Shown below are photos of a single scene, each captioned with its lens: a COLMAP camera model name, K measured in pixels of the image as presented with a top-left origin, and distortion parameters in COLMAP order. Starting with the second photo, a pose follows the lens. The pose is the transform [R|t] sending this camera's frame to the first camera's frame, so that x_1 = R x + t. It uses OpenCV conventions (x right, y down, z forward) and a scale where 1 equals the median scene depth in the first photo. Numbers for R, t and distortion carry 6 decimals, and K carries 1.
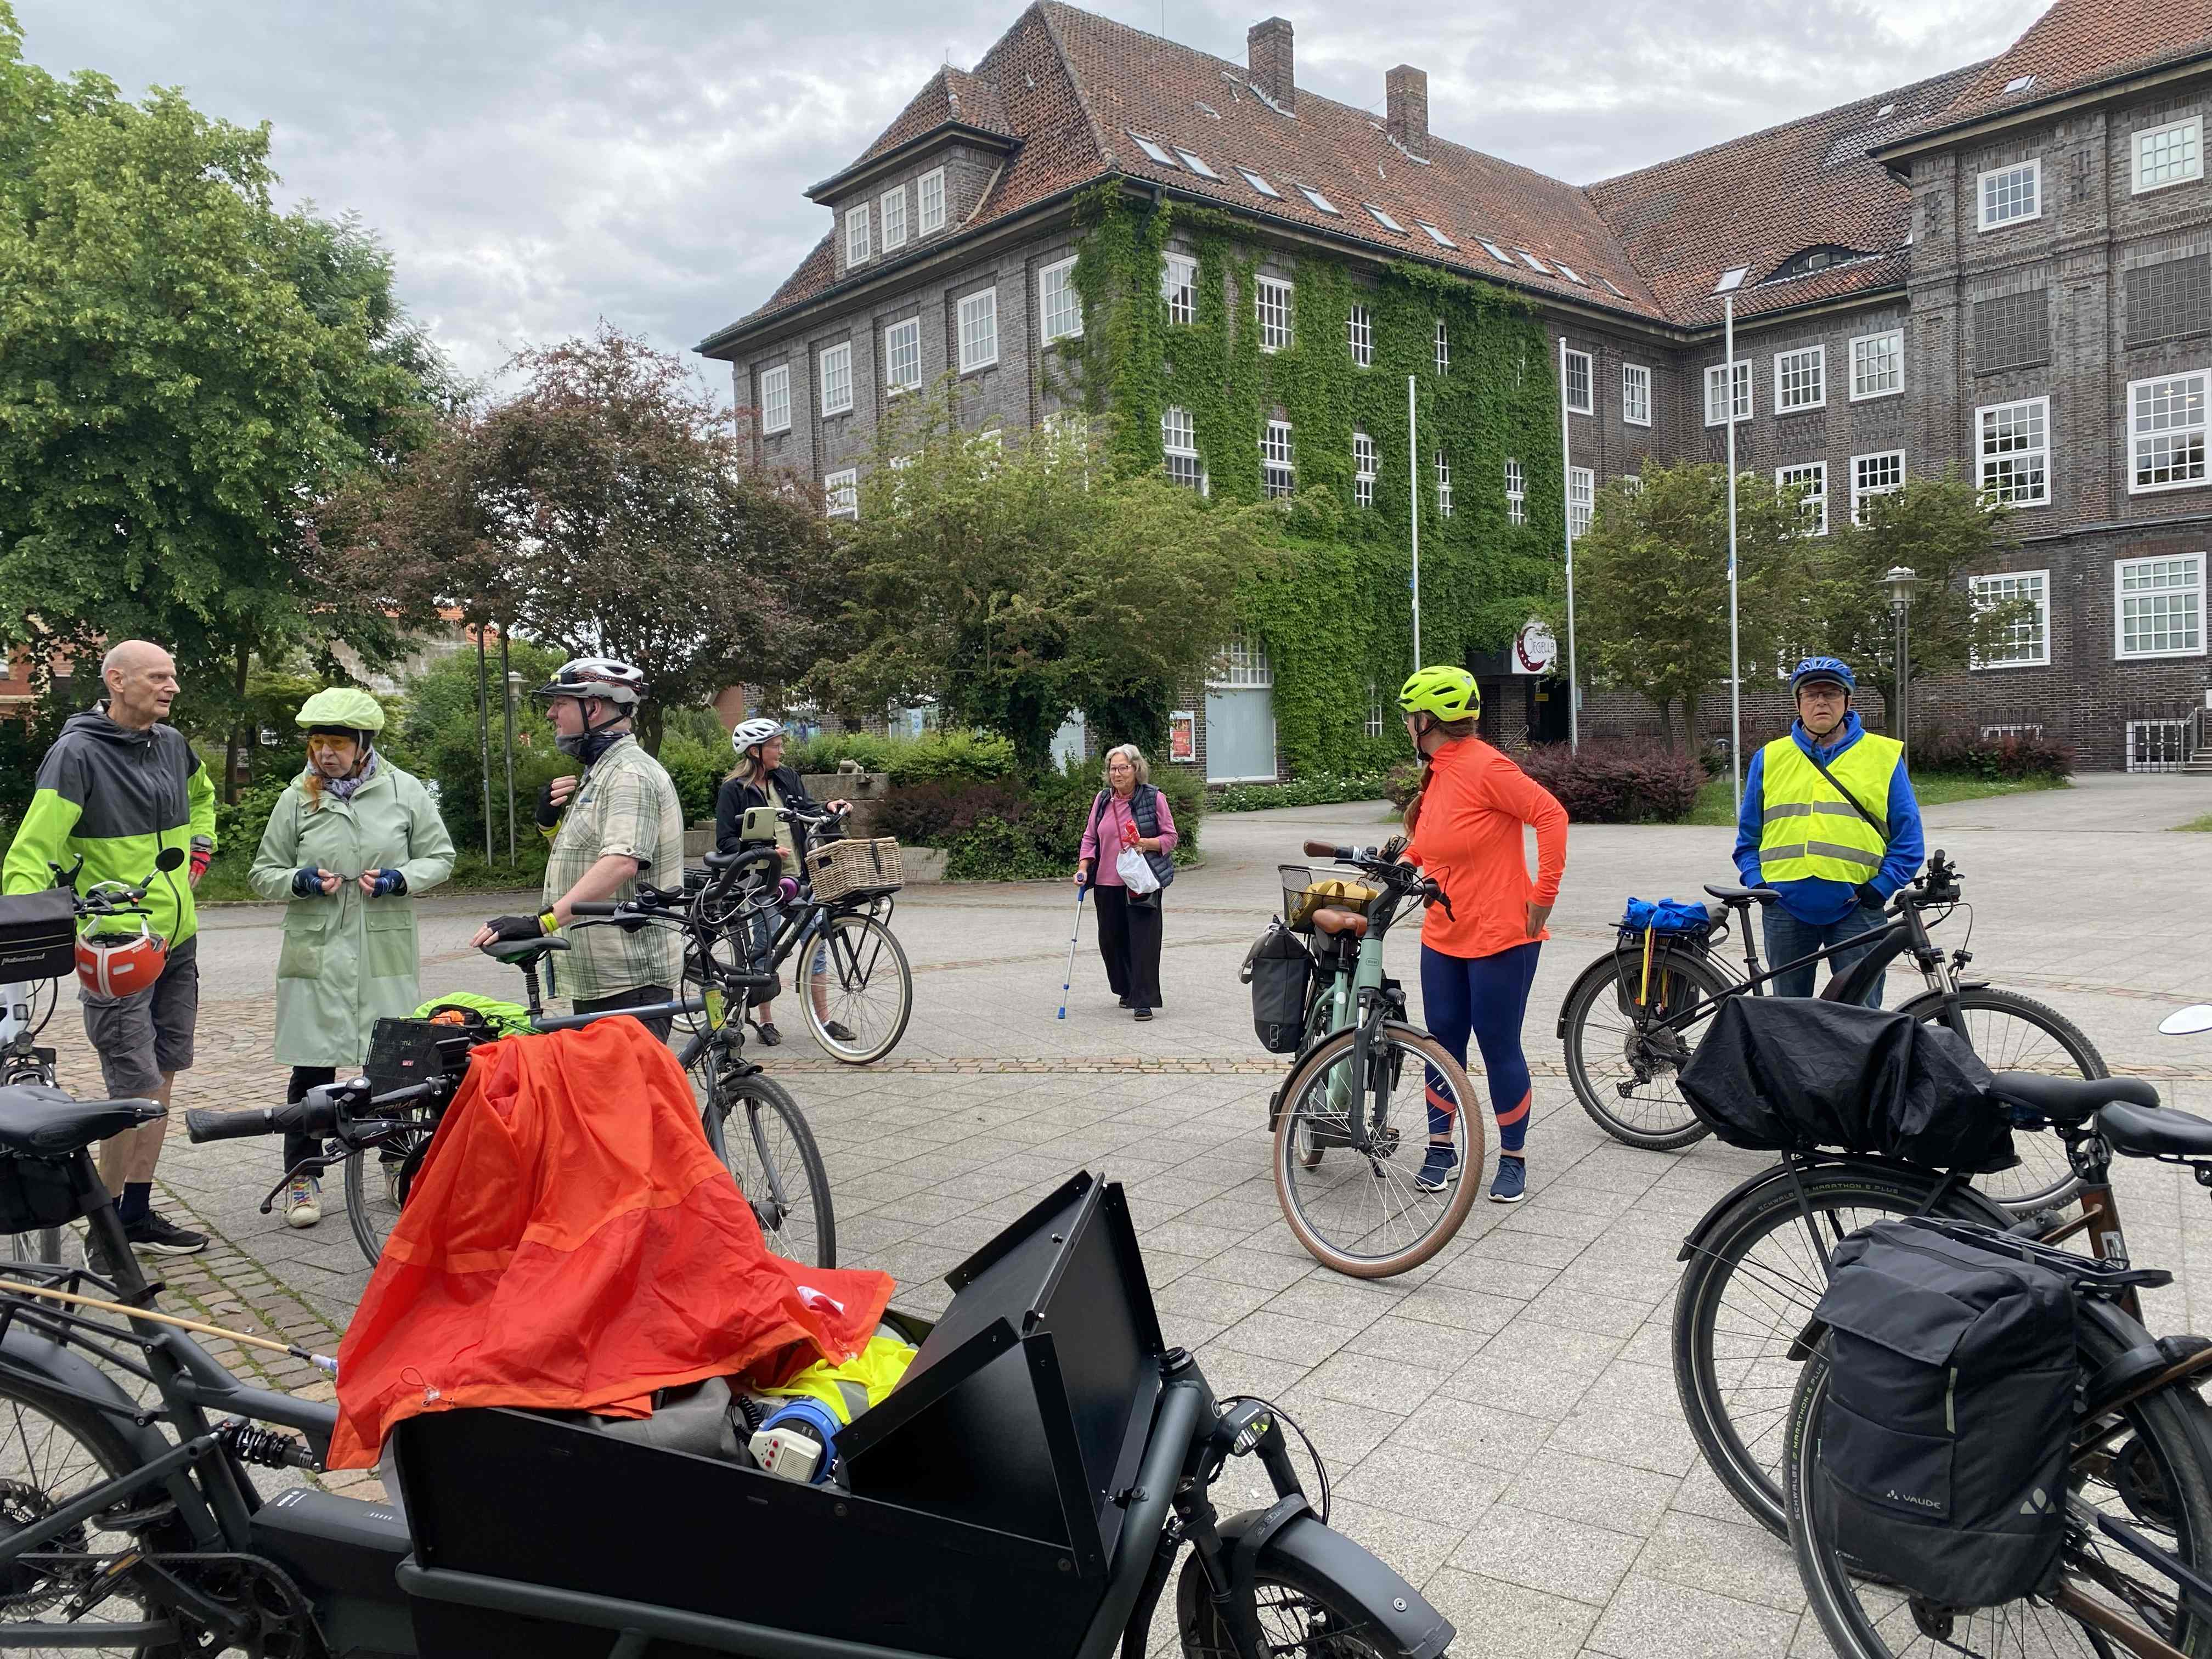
lens RADIAL K [[1708.1, 0, 1090.8], [0, 1708.1, 795.4], [0, 0, 1]] dist [0.029041, -0.018371]
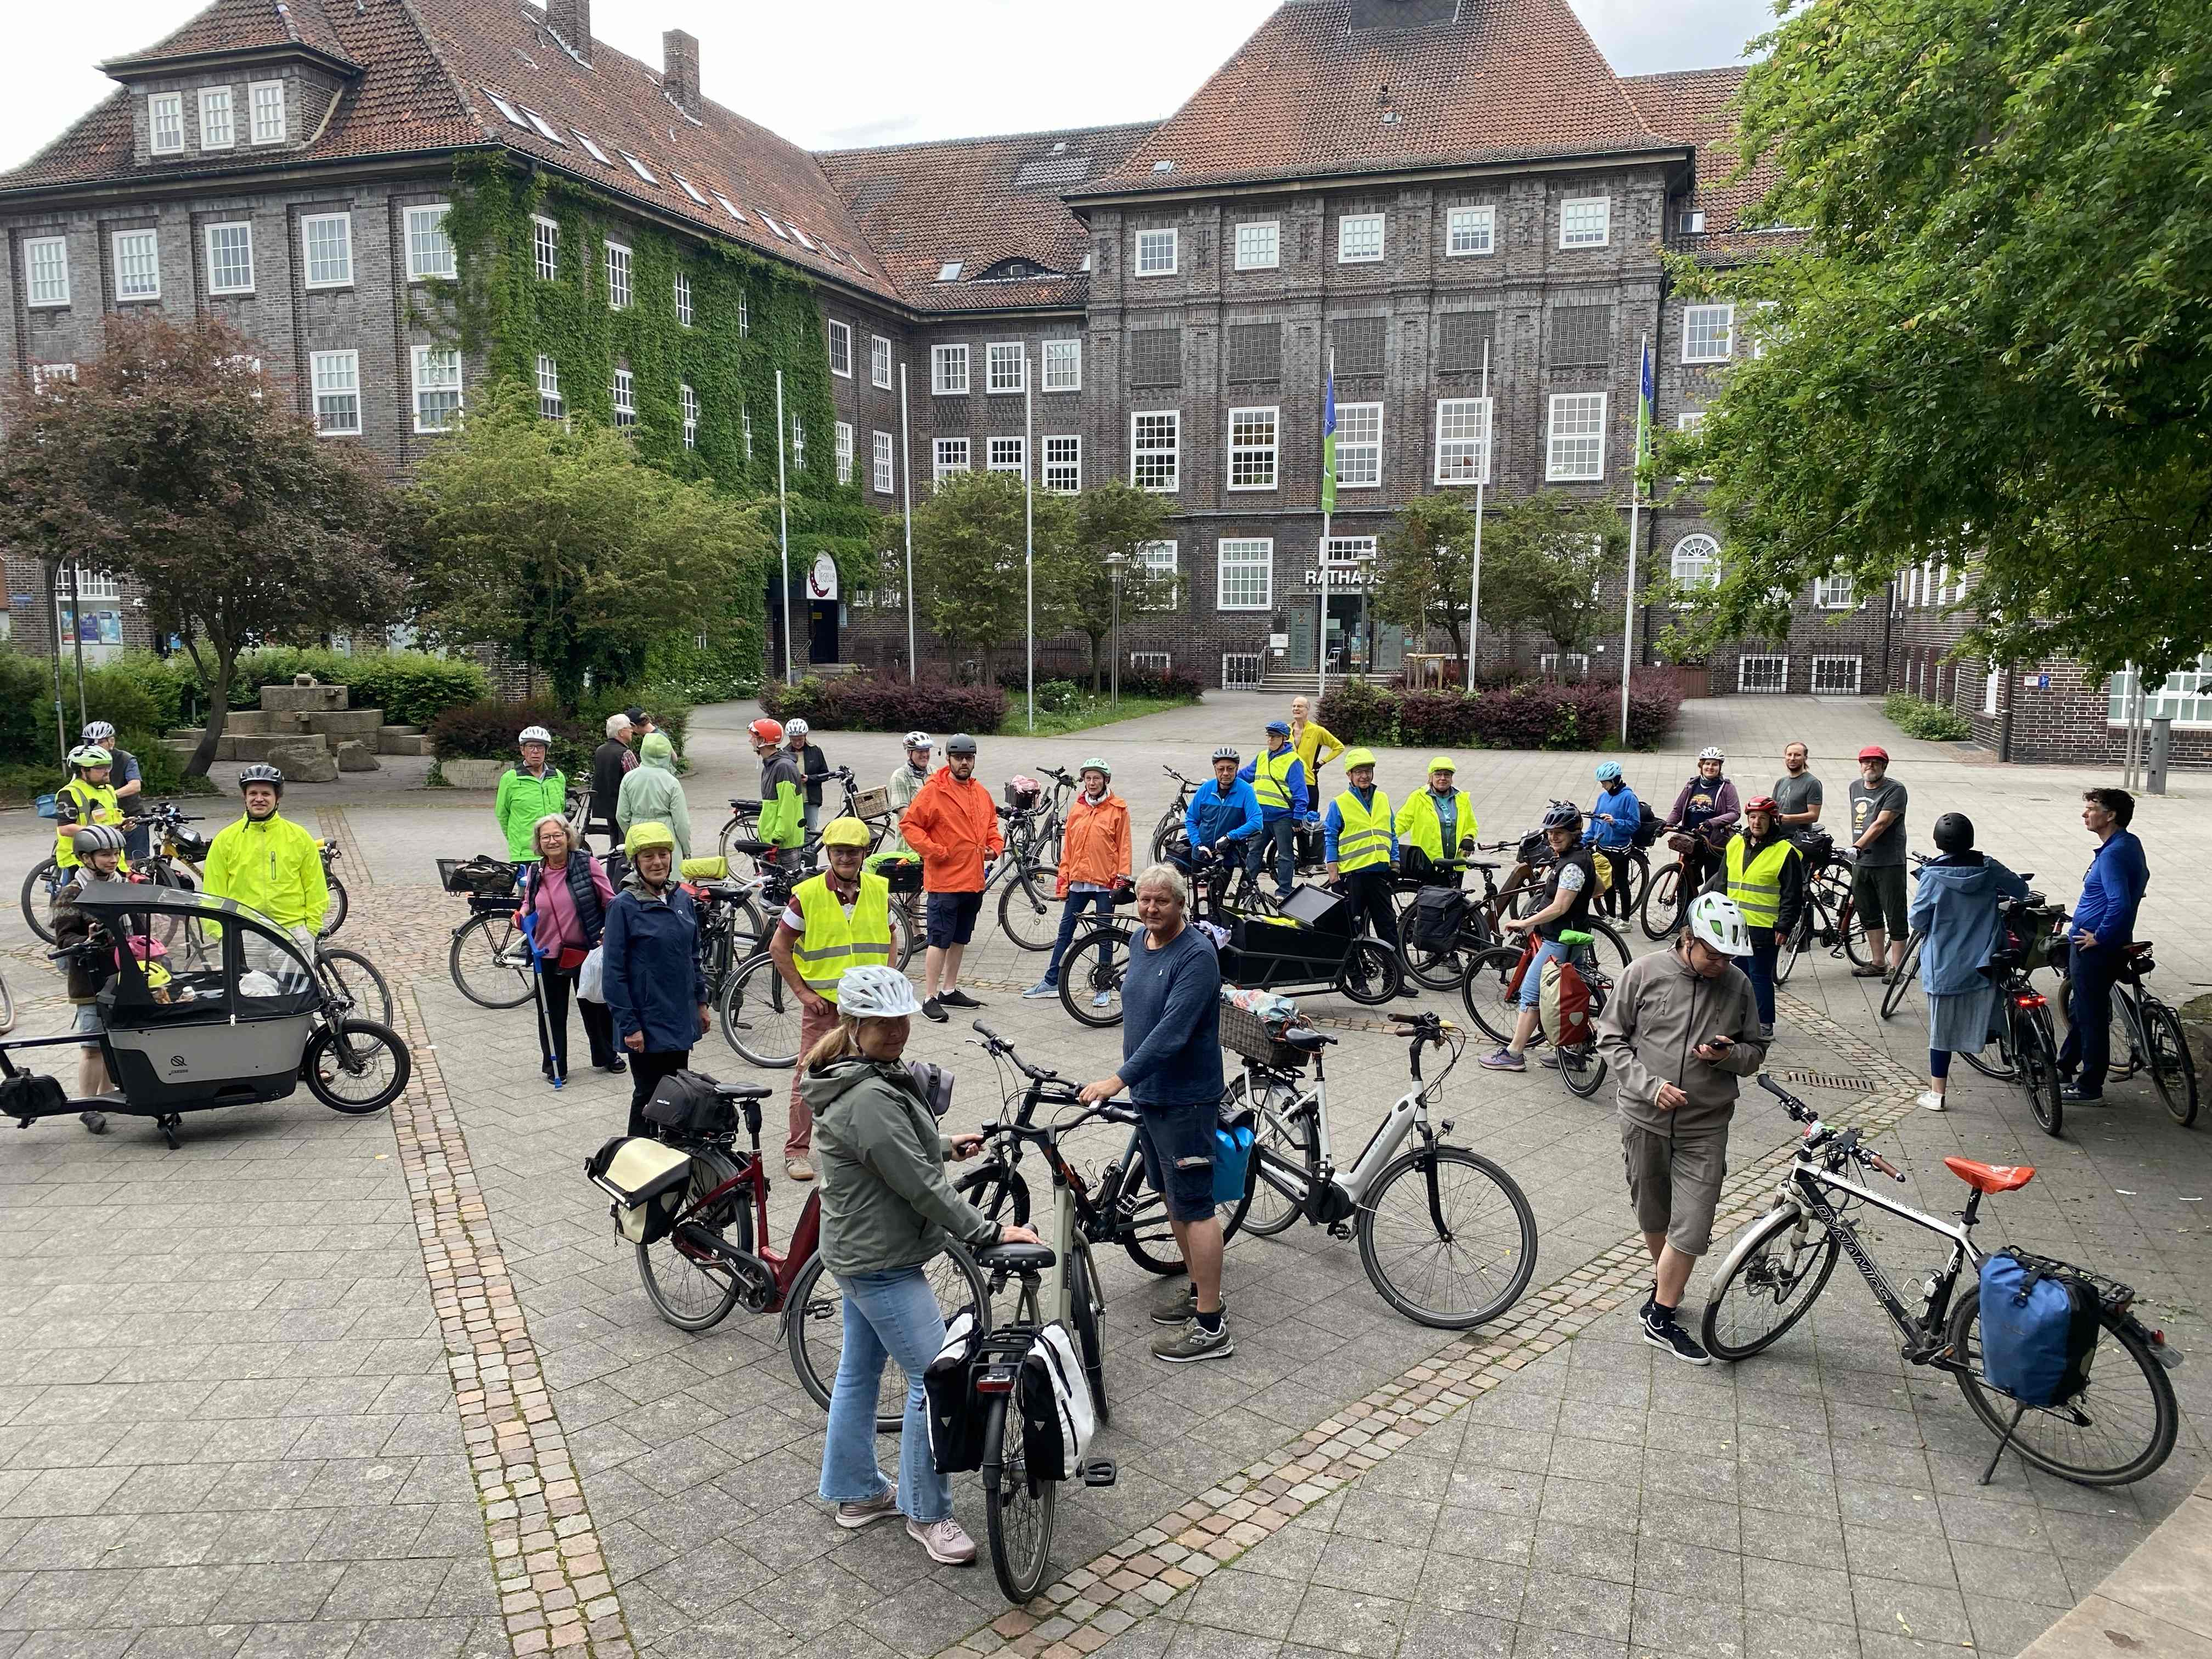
lens RADIAL K [[1631.4, 0, 1115.1], [0, 1631.4, 876.8], [0, 0, 1]] dist [0.016534, -0.046348]
pose [[0.871736, -0.038482, 0.488463, -0.140491], [-0.021991, 0.992834, 0.117463, -0.015750], [-0.489482, -0.113139, 0.864643, -0.143350]]
